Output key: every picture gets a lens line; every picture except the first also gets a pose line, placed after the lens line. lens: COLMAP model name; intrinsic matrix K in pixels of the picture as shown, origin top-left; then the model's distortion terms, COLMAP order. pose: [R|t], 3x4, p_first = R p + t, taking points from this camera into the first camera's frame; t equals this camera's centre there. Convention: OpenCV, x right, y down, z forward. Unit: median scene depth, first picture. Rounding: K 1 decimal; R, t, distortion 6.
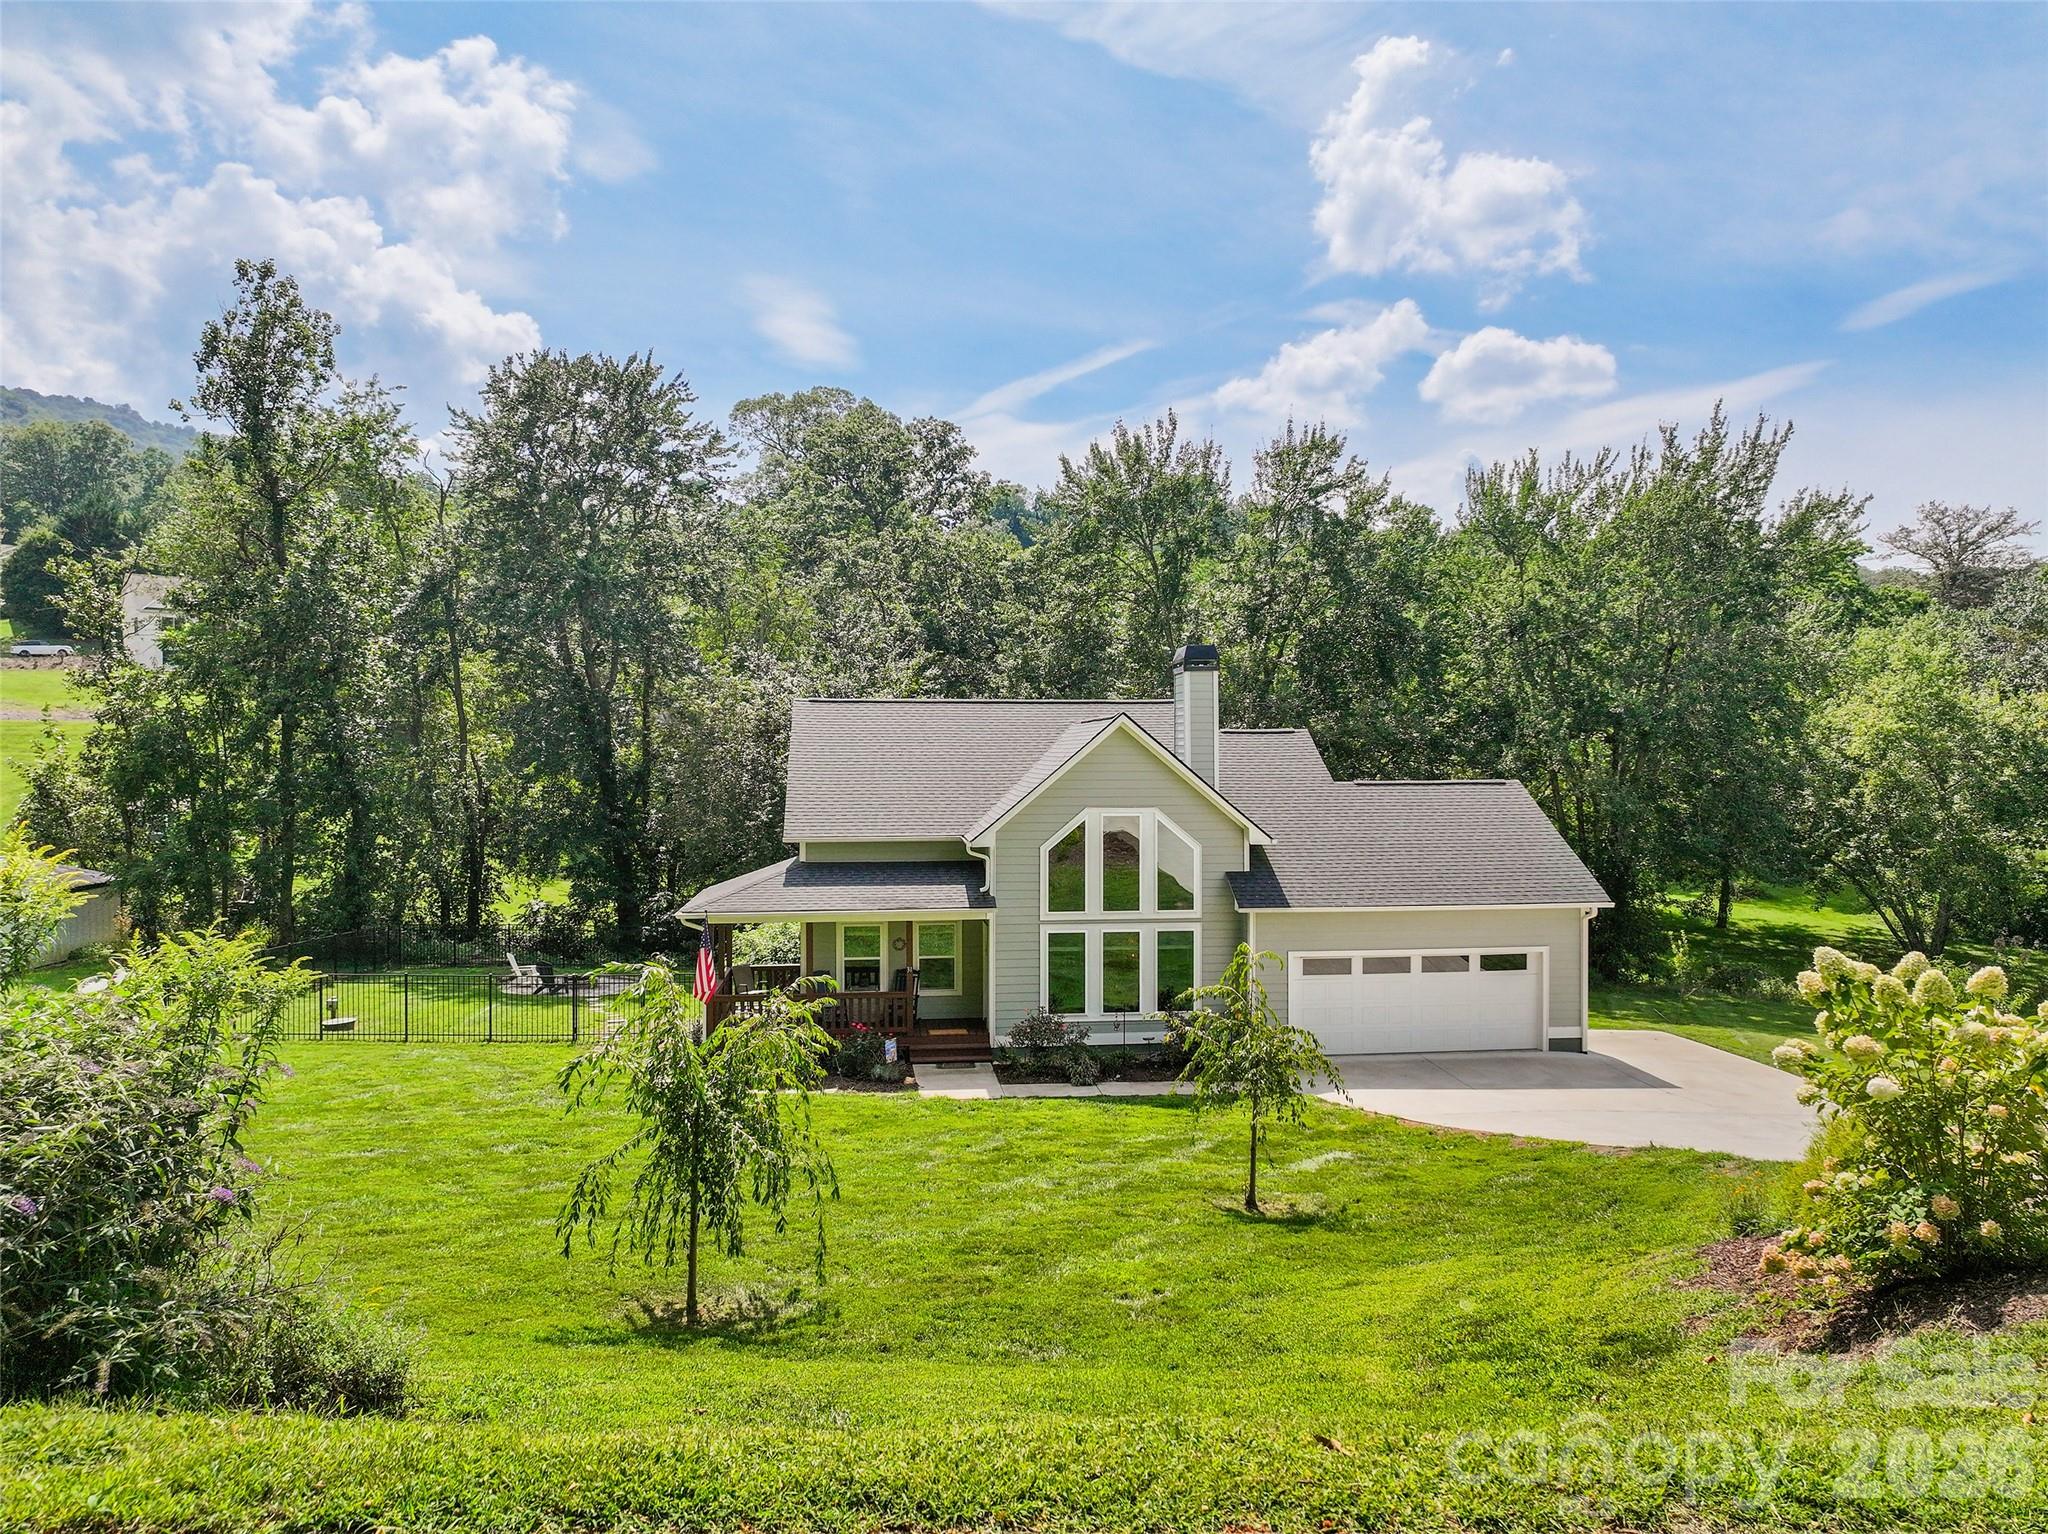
lens RADIAL K [[1505.1, 0, 1021.2], [0, 1505.1, 674.9], [0, 0, 1]] dist [0.054766, 0.001604]
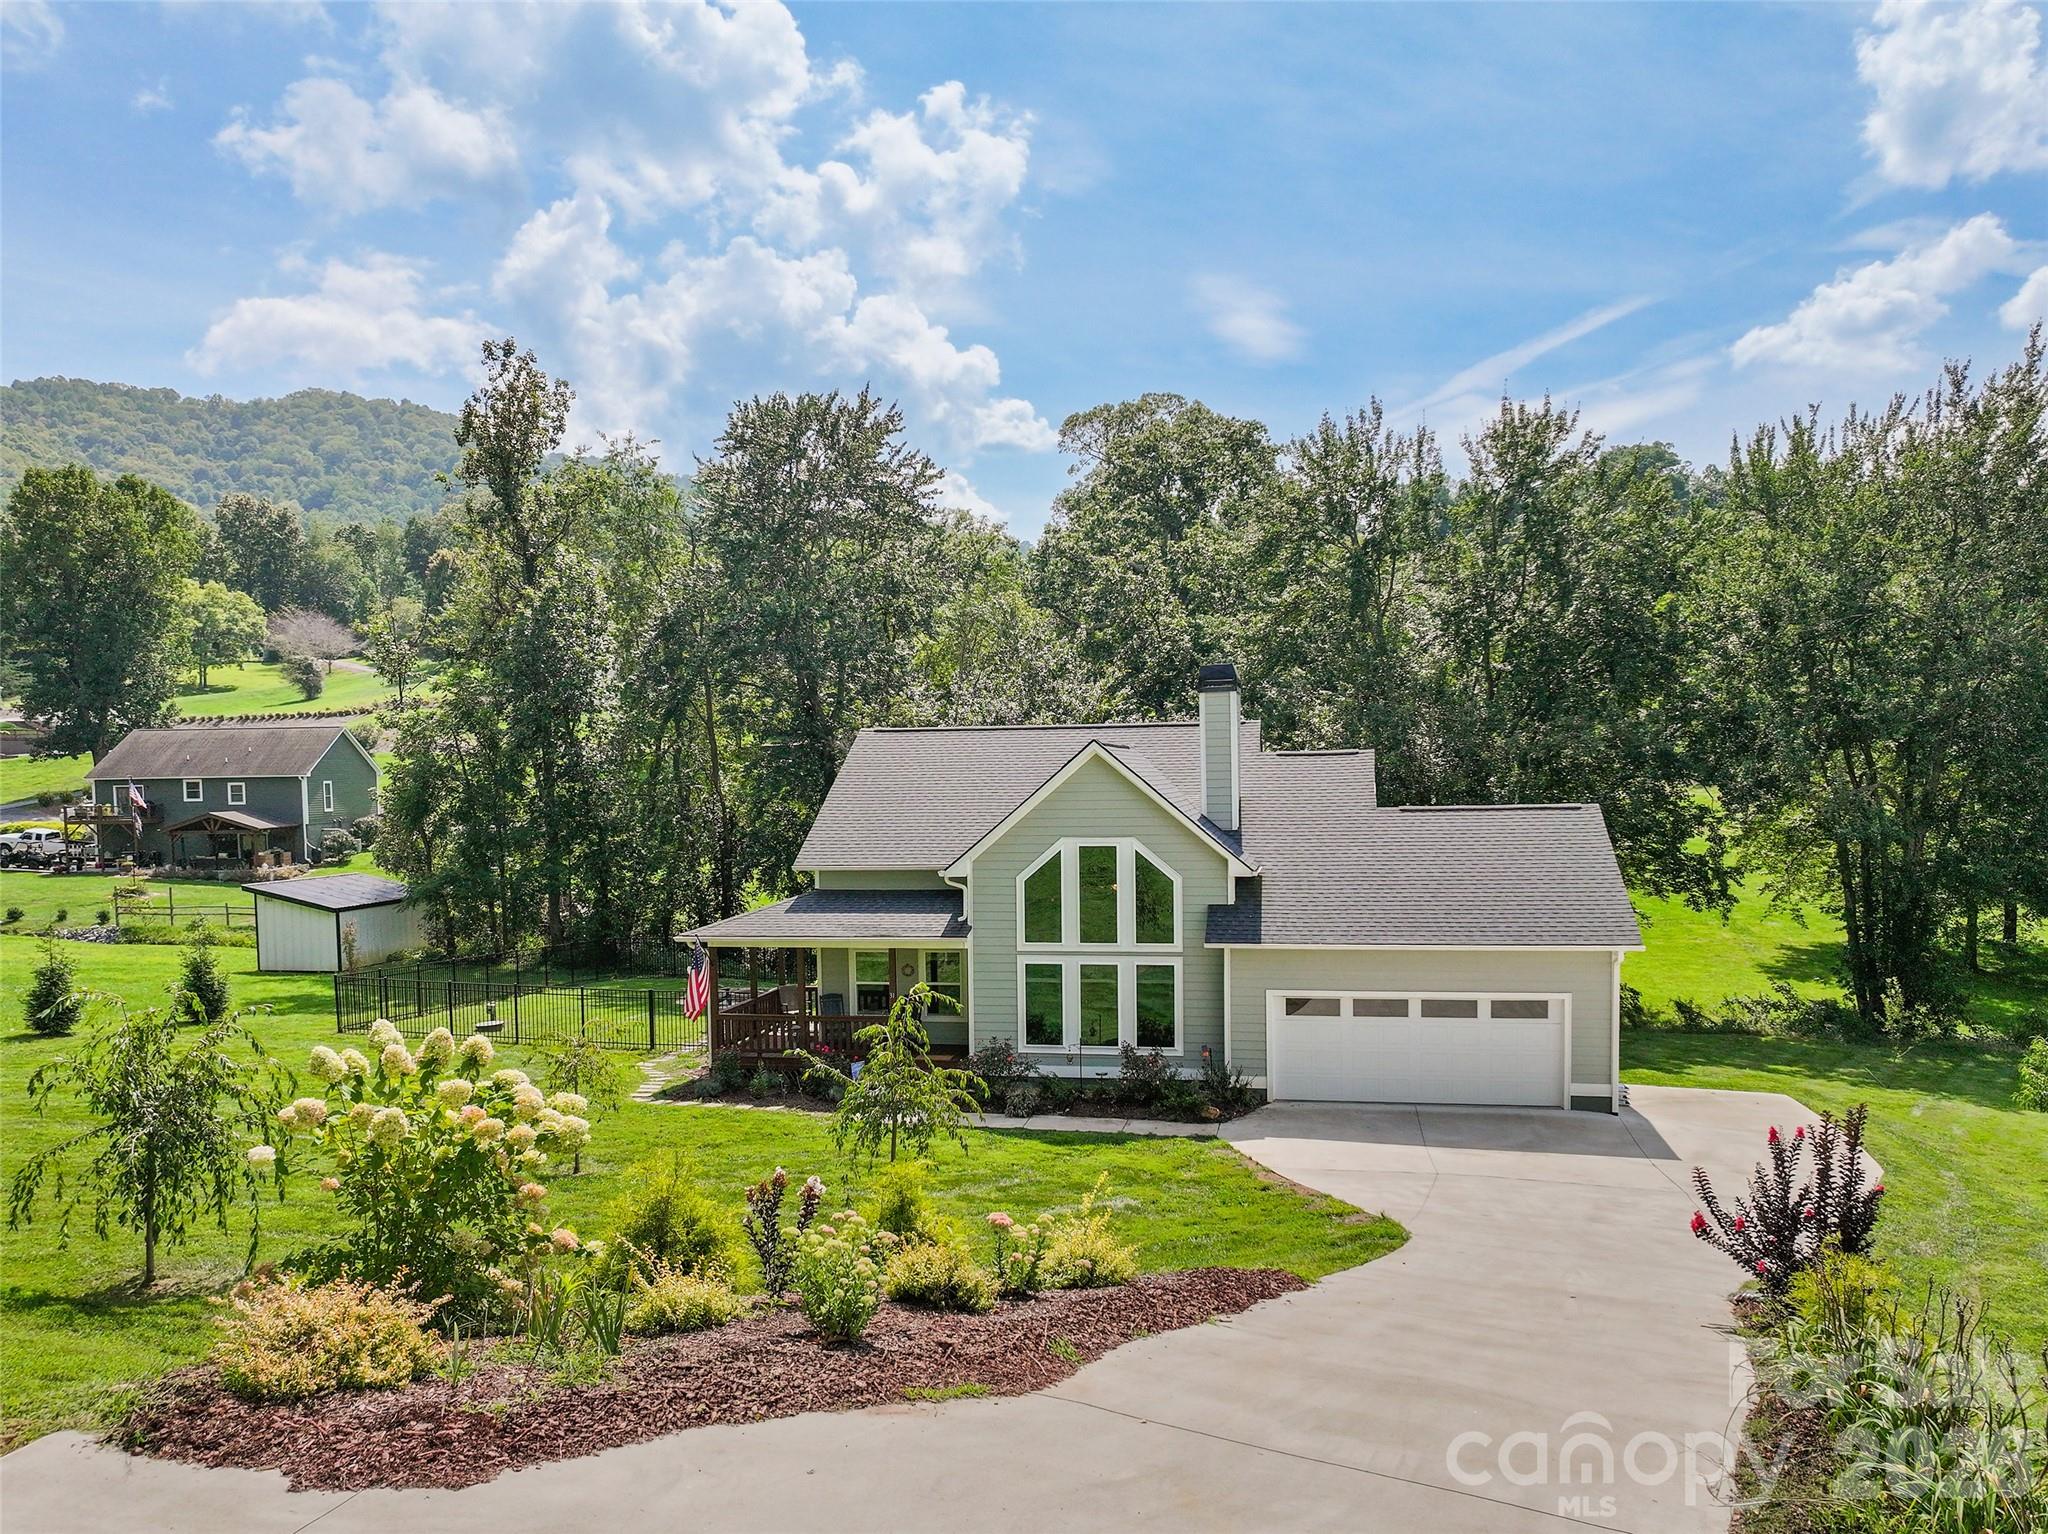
lens RADIAL K [[1544.3, 0, 1024.0], [0, 1544.3, 767.0], [0, 0, 1]] dist [0.002710, -0.006515]
pose [[0.943535, -0.013371, -0.331002, 0.343238], [0.031406, 0.998295, 0.049198, -0.006166], [0.329780, -0.056816, 0.942347, 0.056695]]
